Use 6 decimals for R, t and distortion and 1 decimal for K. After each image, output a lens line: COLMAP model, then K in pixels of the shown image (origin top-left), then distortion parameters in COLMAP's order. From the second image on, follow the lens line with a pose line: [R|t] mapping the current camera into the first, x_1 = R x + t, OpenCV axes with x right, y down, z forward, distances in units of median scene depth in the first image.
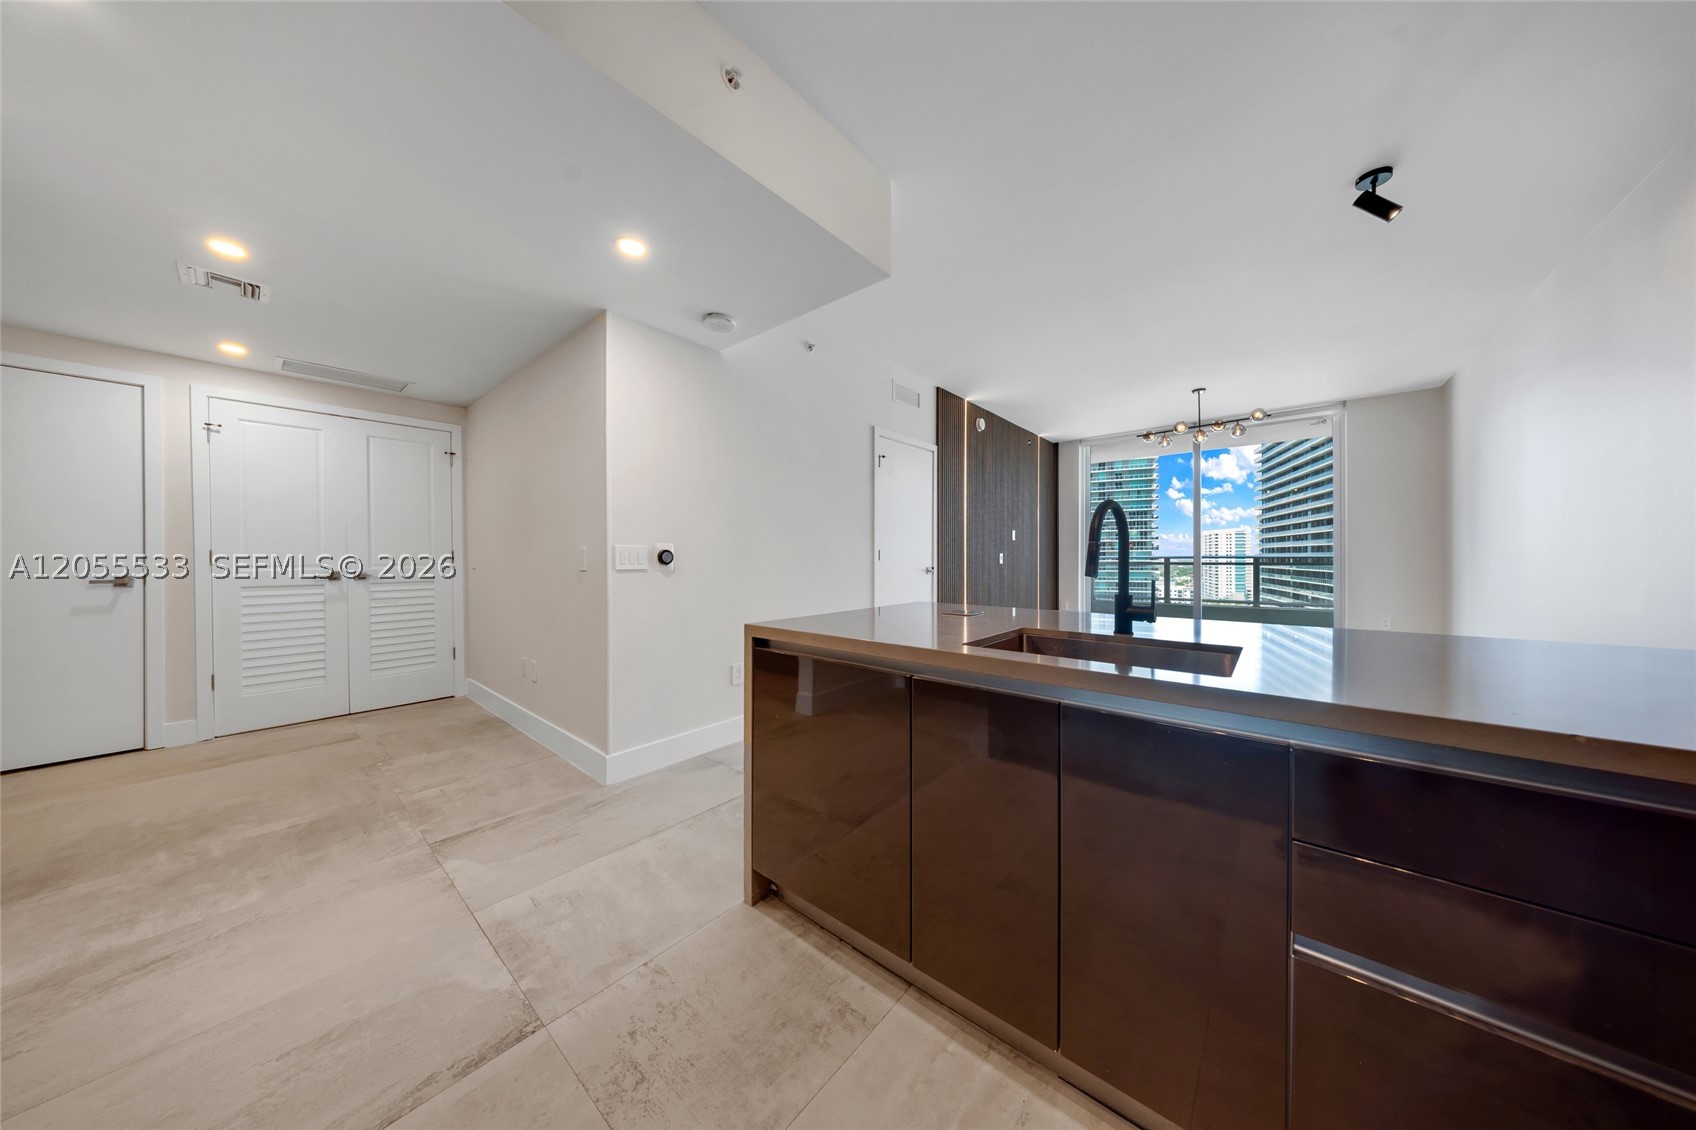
lens RADIAL K [[502.6, 0, 857.3], [0, 502.6, 557.7], [0, 0, 1]] dist [-0.003900, -0.000655]
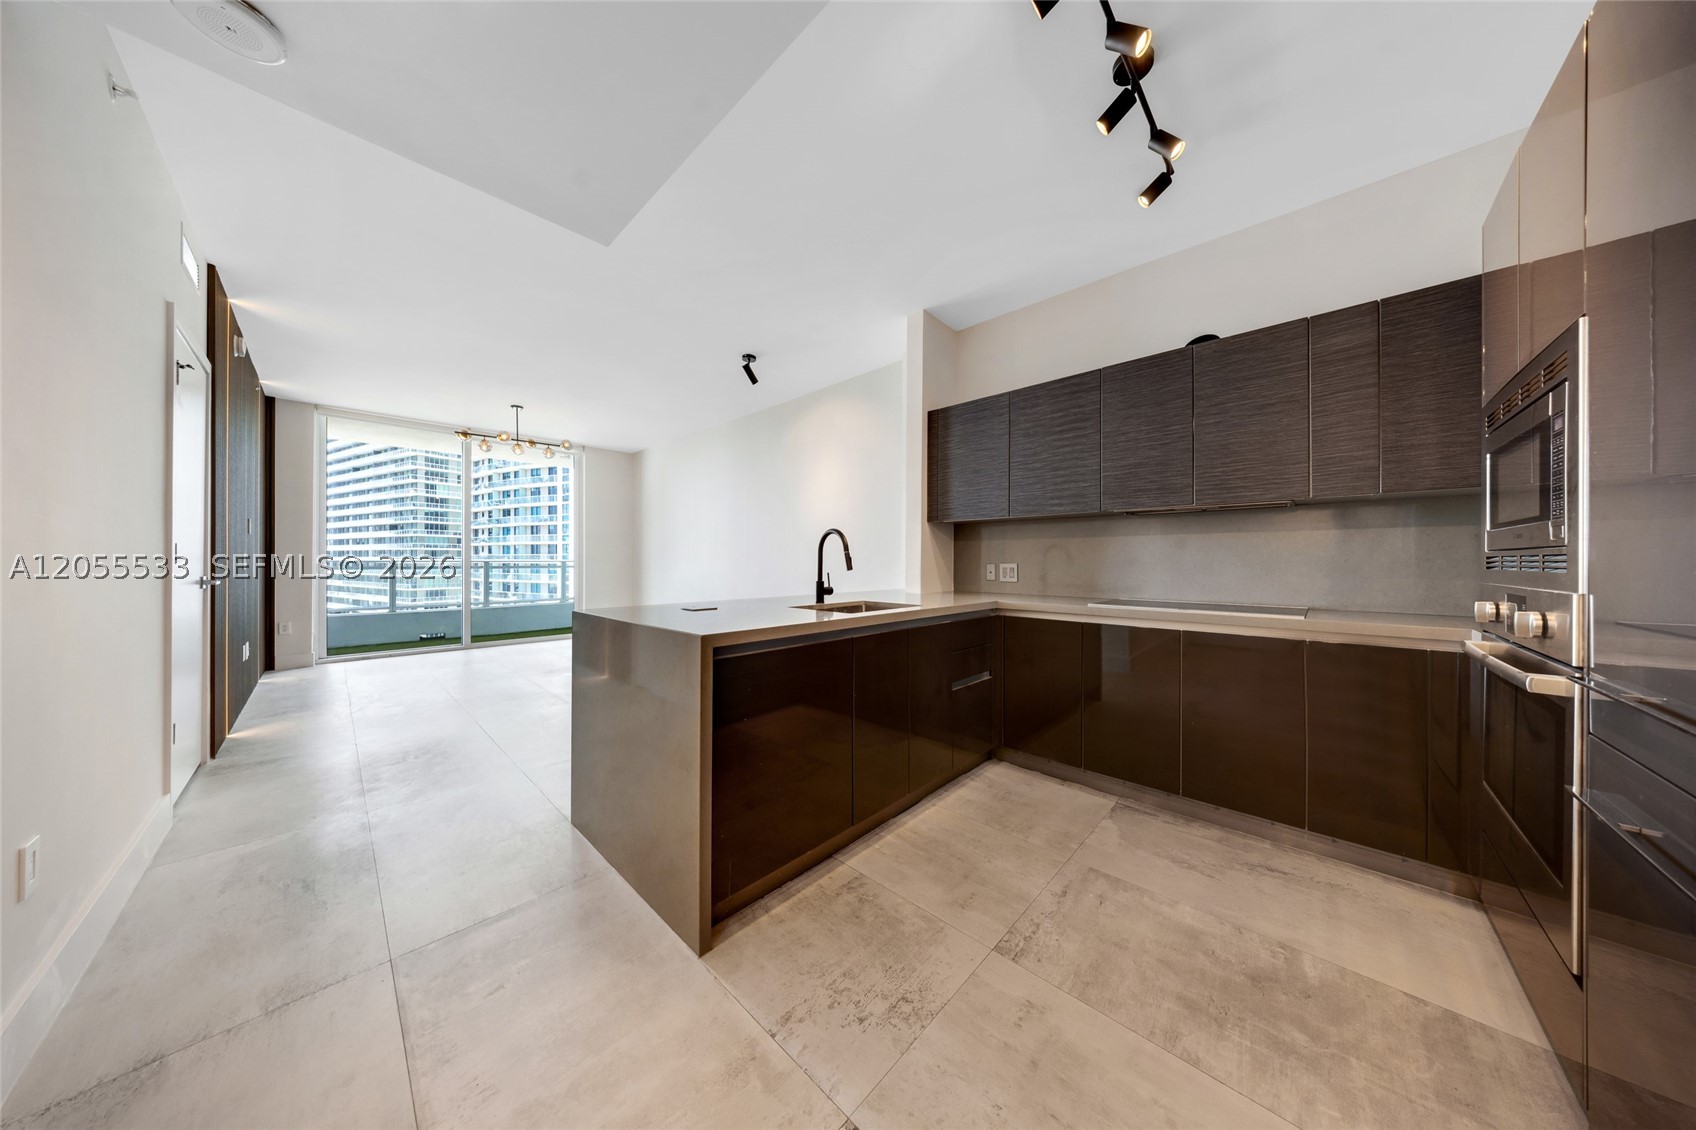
lens RADIAL K [[502.6, 0, 837.3], [0, 502.6, 555.7], [0, 0, 1]] dist [-0.003900, -0.000655]
pose [[0.081824, 0.012588, 0.996567, -0.720636], [-0.000066, 0.999920, -0.012625, 0.003608], [-0.996647, 0.000967, 0.081818, 0.464781]]
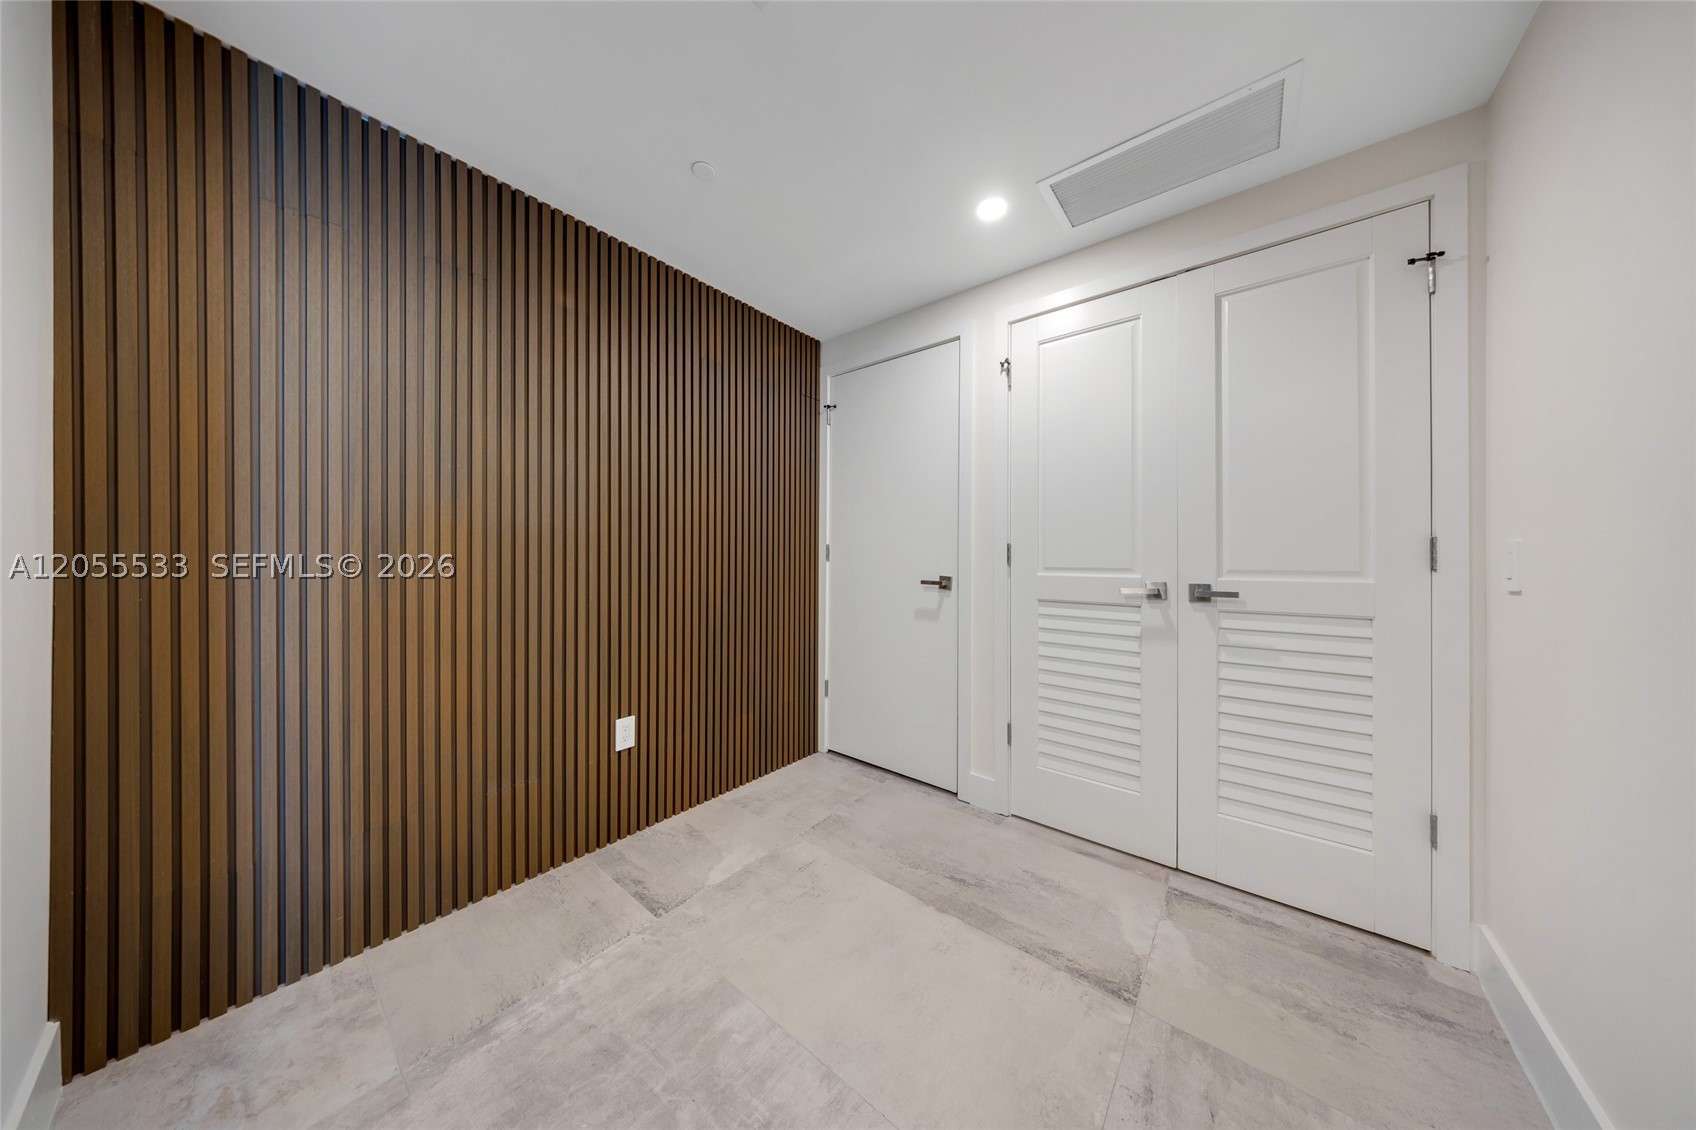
lens RADIAL K [[502.6, 0, 837.0], [0, 502.6, 559.5], [0, 0, 1]] dist [-0.003900, -0.000655]
pose [[0.003869, 0.009063, -0.999951, -0.758315], [-0.011063, 0.999898, 0.009020, 0.003792], [0.999931, 0.011028, 0.003969, 0.961167]]
